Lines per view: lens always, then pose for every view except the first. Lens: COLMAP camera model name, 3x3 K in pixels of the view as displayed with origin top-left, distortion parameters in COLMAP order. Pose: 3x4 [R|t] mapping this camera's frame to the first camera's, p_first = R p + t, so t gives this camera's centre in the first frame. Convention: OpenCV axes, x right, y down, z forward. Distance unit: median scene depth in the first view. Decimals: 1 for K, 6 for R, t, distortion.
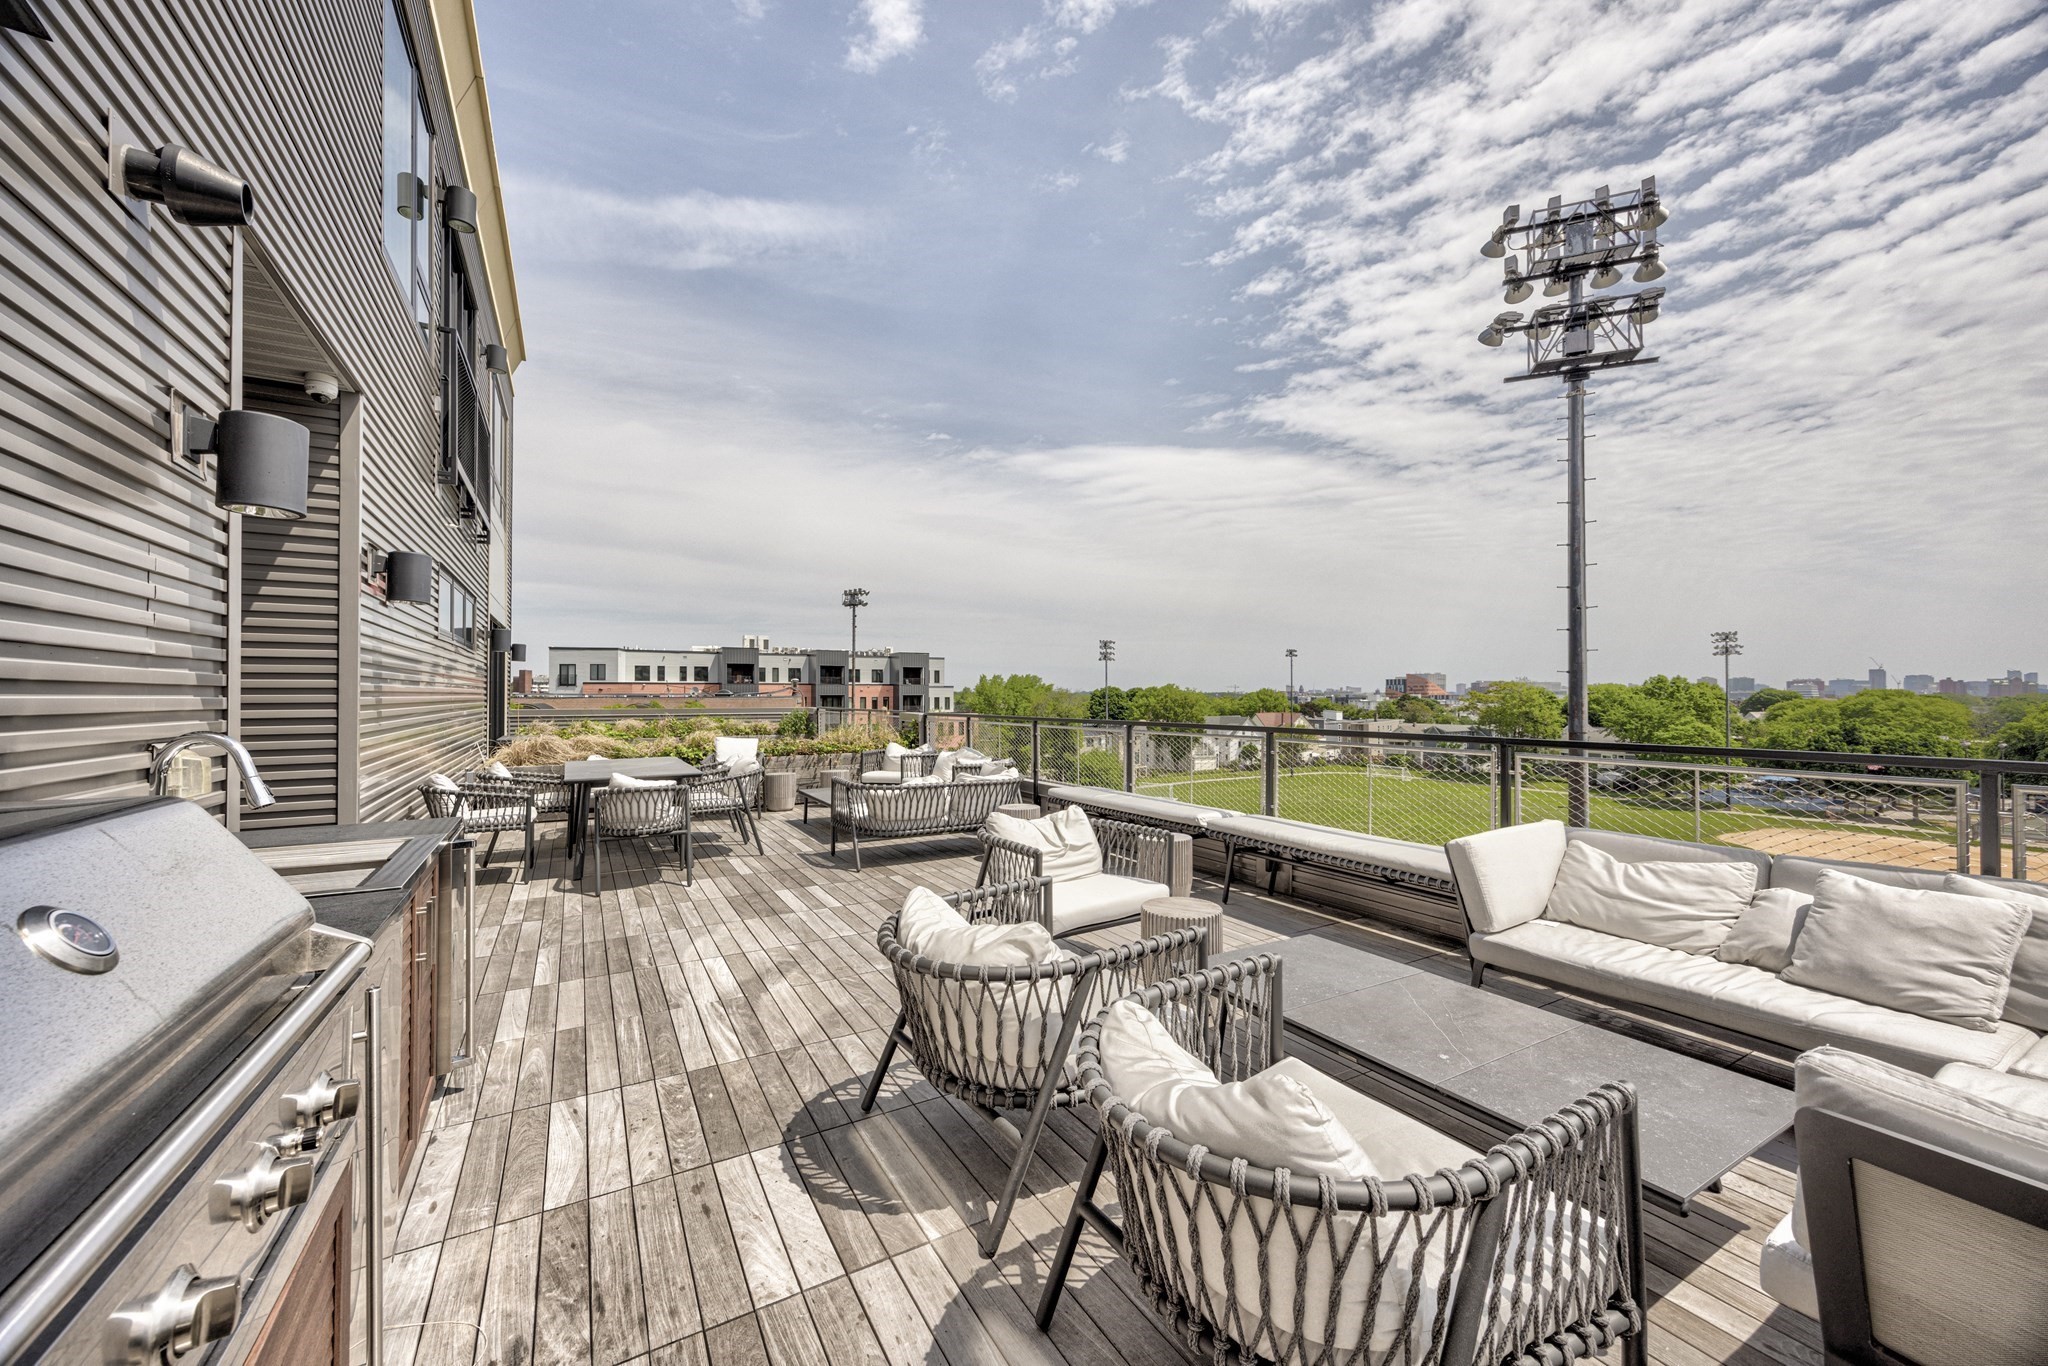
lens RADIAL K [[804.7, 0, 1023.6], [0, 804.7, 688.1], [0, 0, 1]] dist [-0.003436, -0.000002]
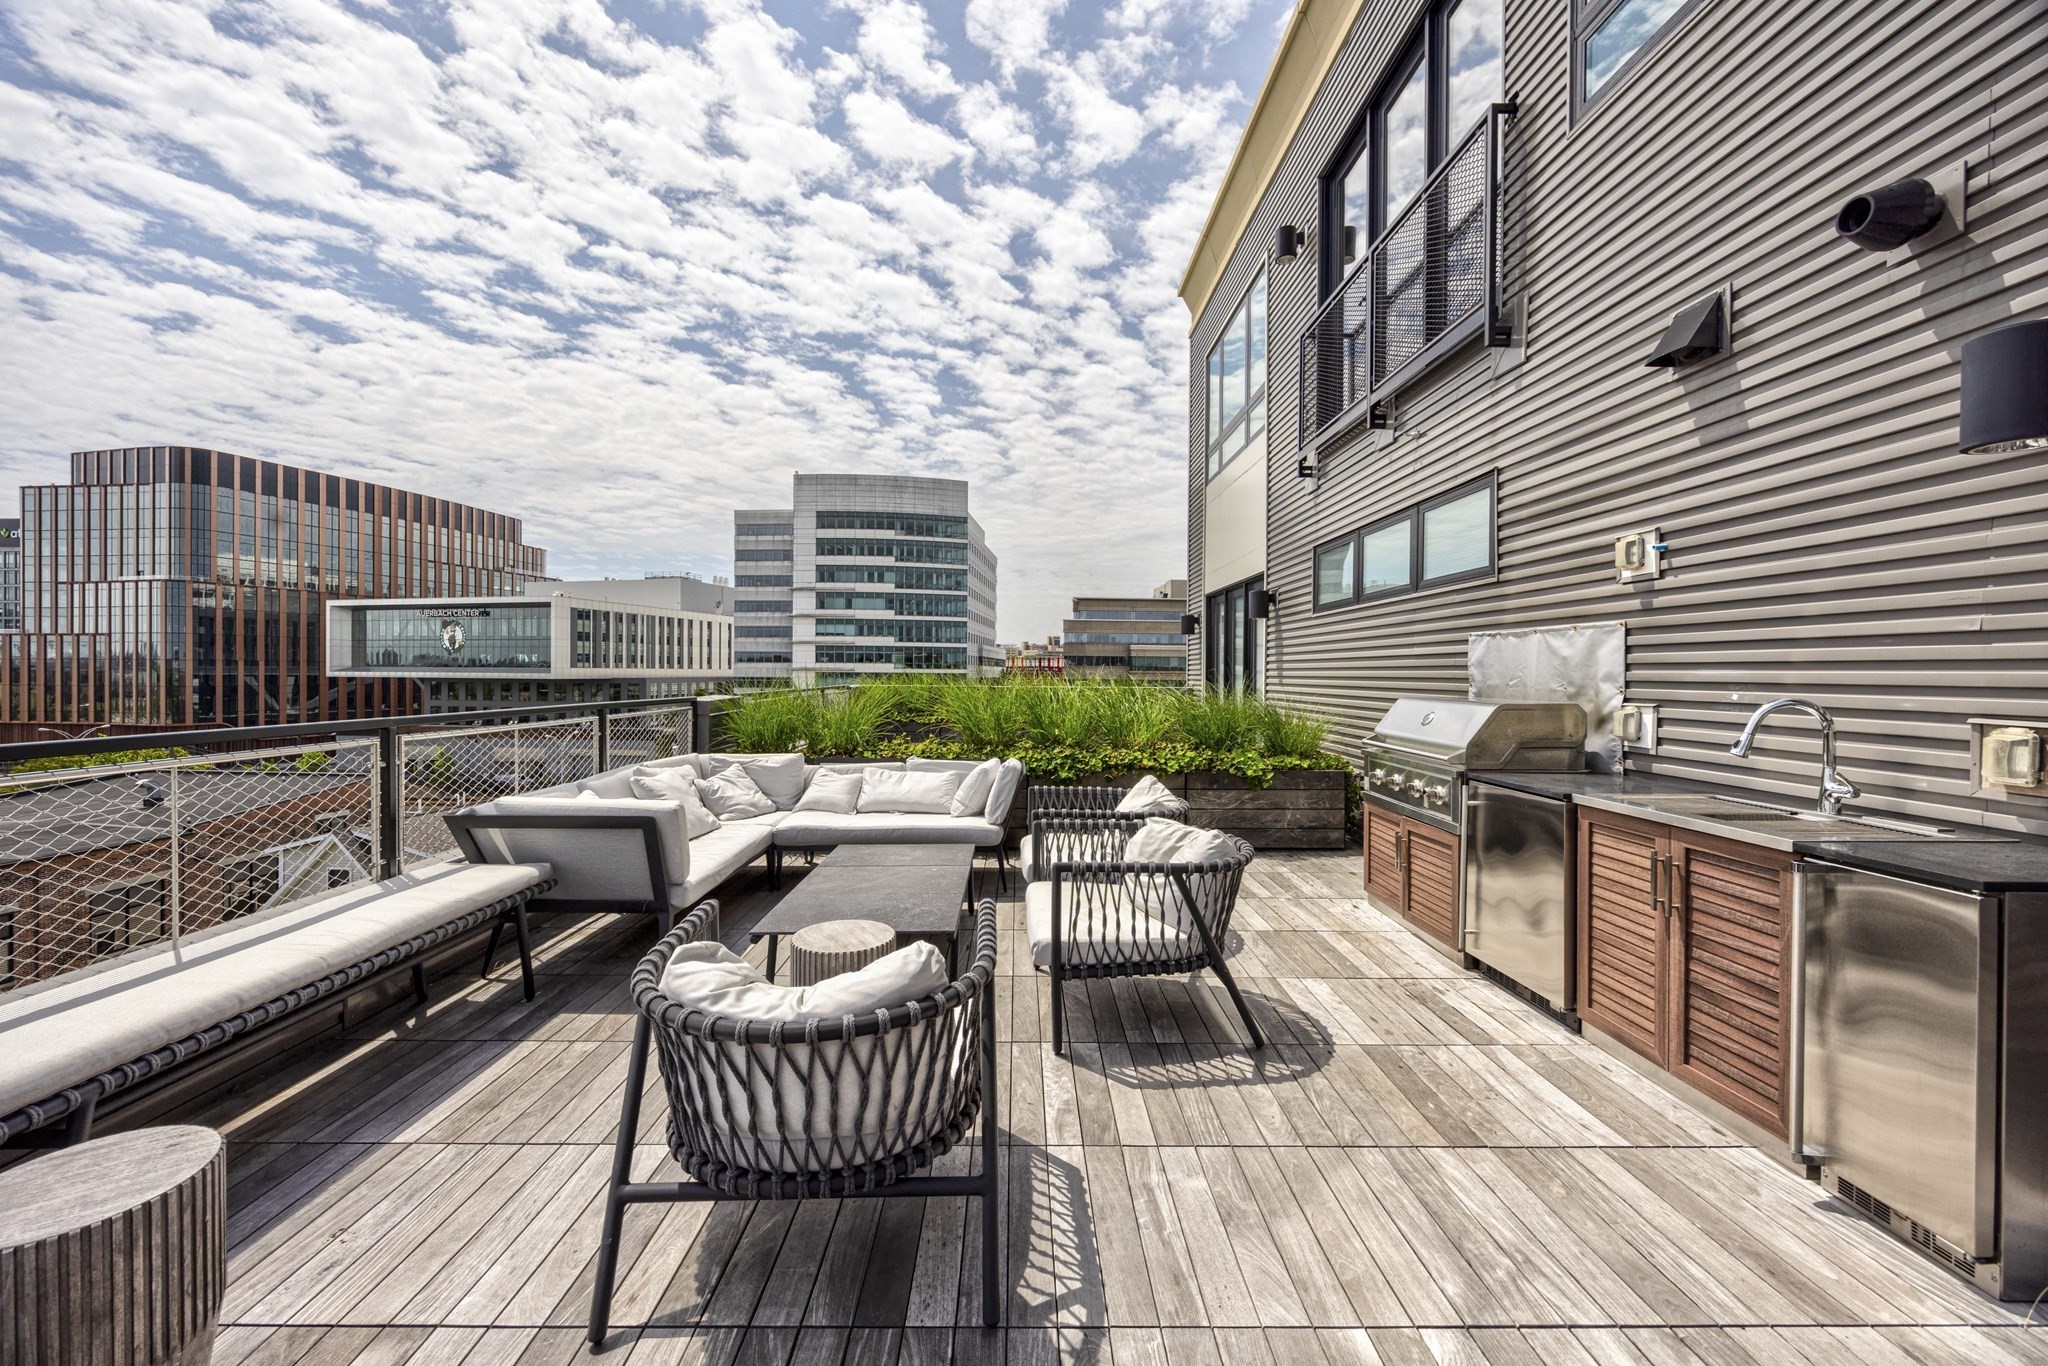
lens RADIAL K [[804.7, 0, 1033.7], [0, 804.7, 679.3], [0, 0, 1]] dist [-0.003436, -0.000002]
pose [[-0.879769, -0.006877, 0.475351, -0.474324], [-0.006507, 0.999976, 0.002423, 0.024129], [-0.475356, -0.000962, -0.879793, 2.268209]]
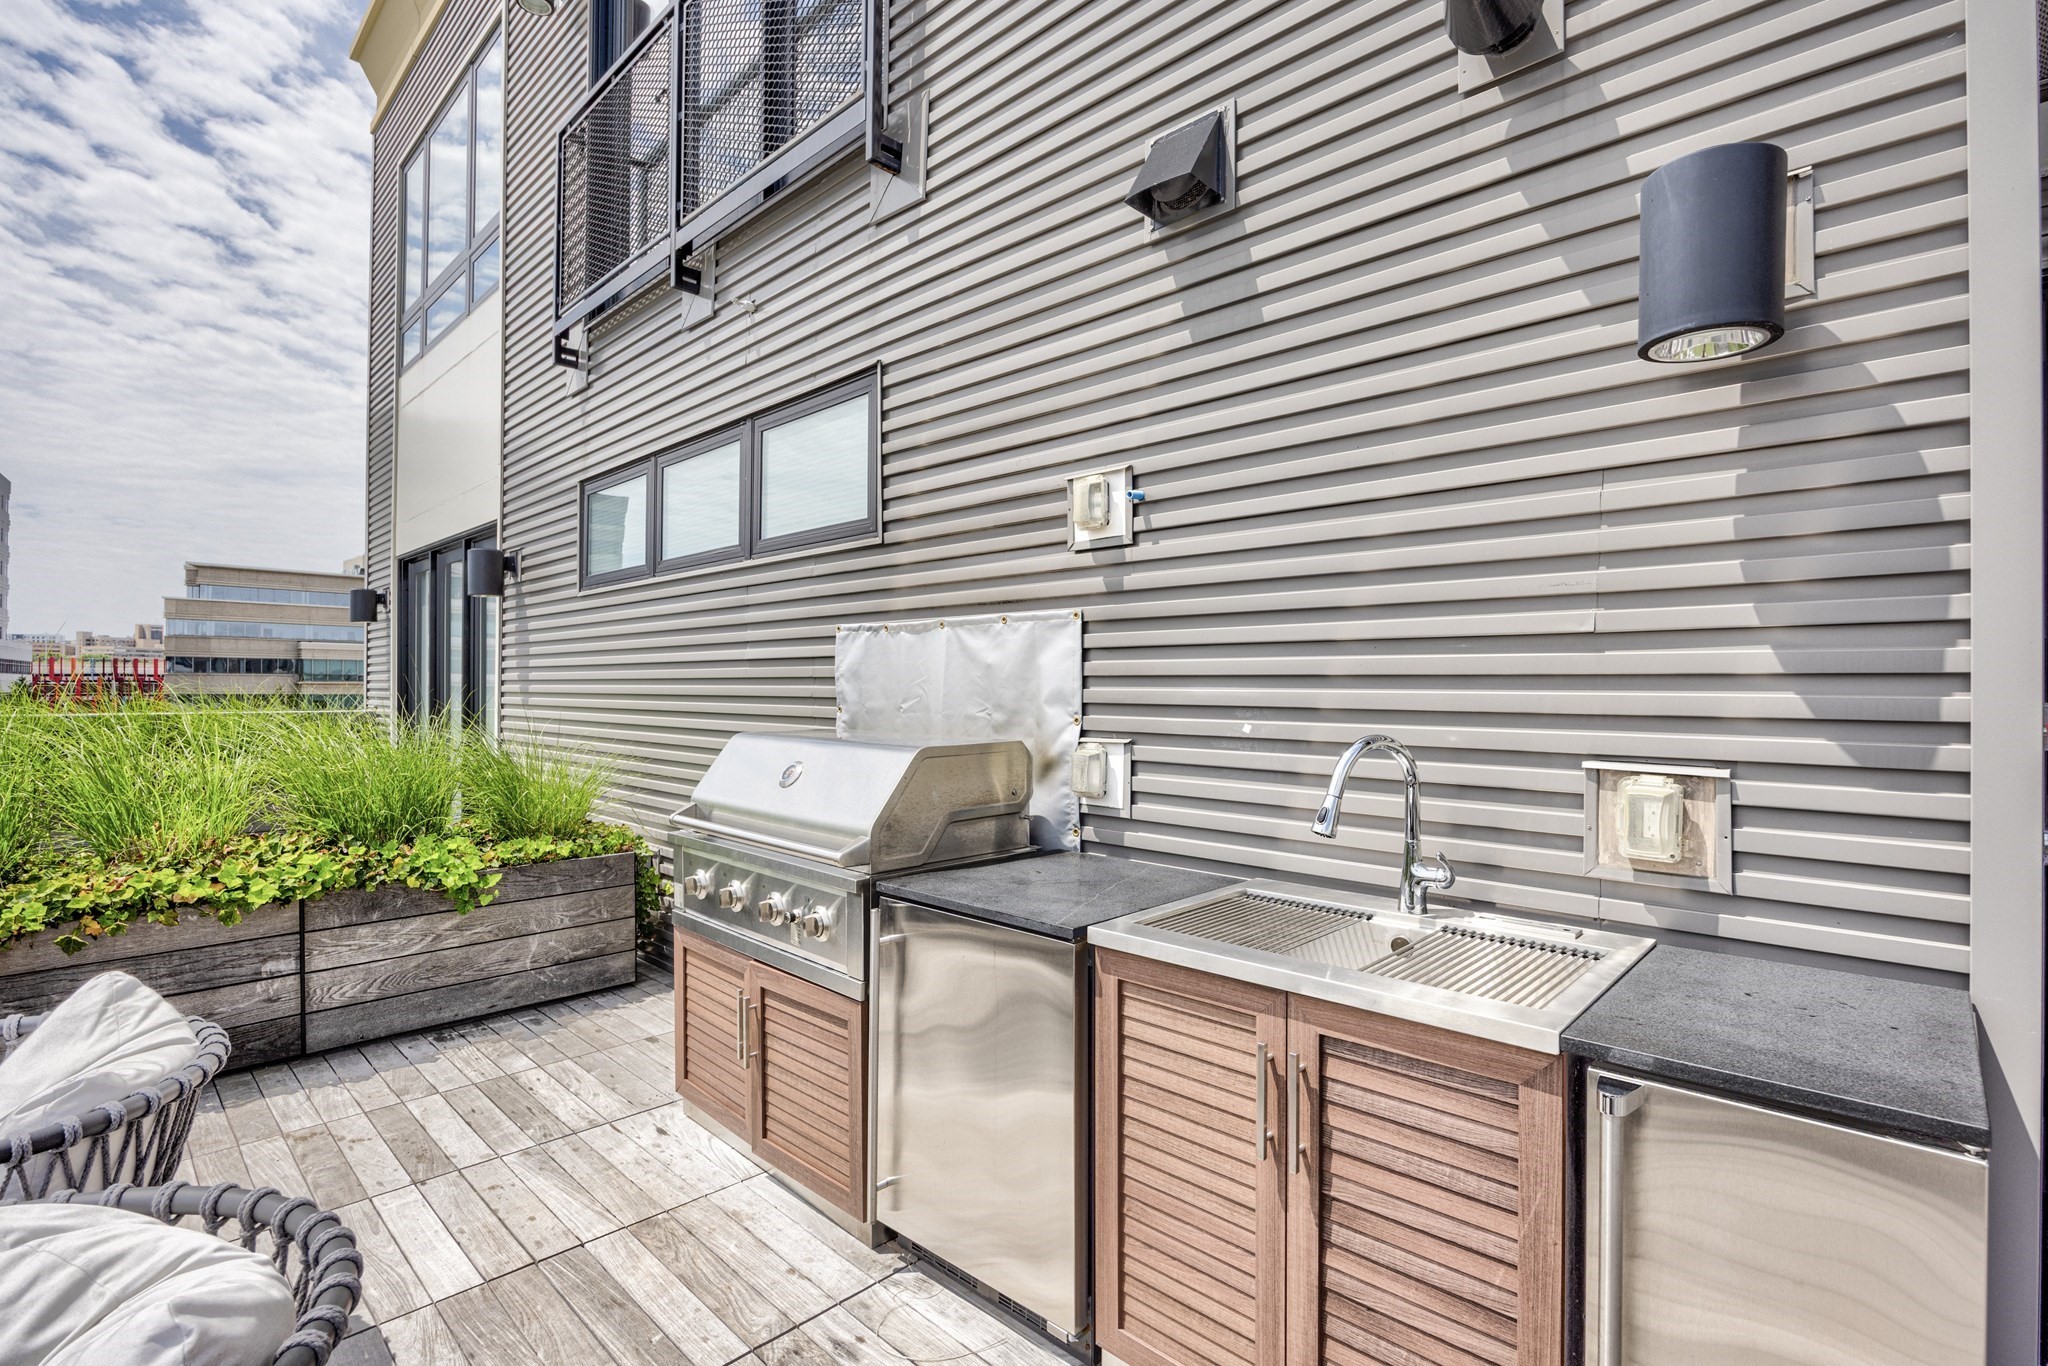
lens RADIAL K [[943.6, 0, 1039.3], [0, 943.6, 686.5], [0, 0, 1]] dist [-0.019829, 0.001490]
pose [[-0.959146, -0.001550, -0.282909, -0.384399], [-0.000169, 0.999988, -0.004908, 0.011863], [0.282913, -0.004660, -0.959134, 1.630584]]
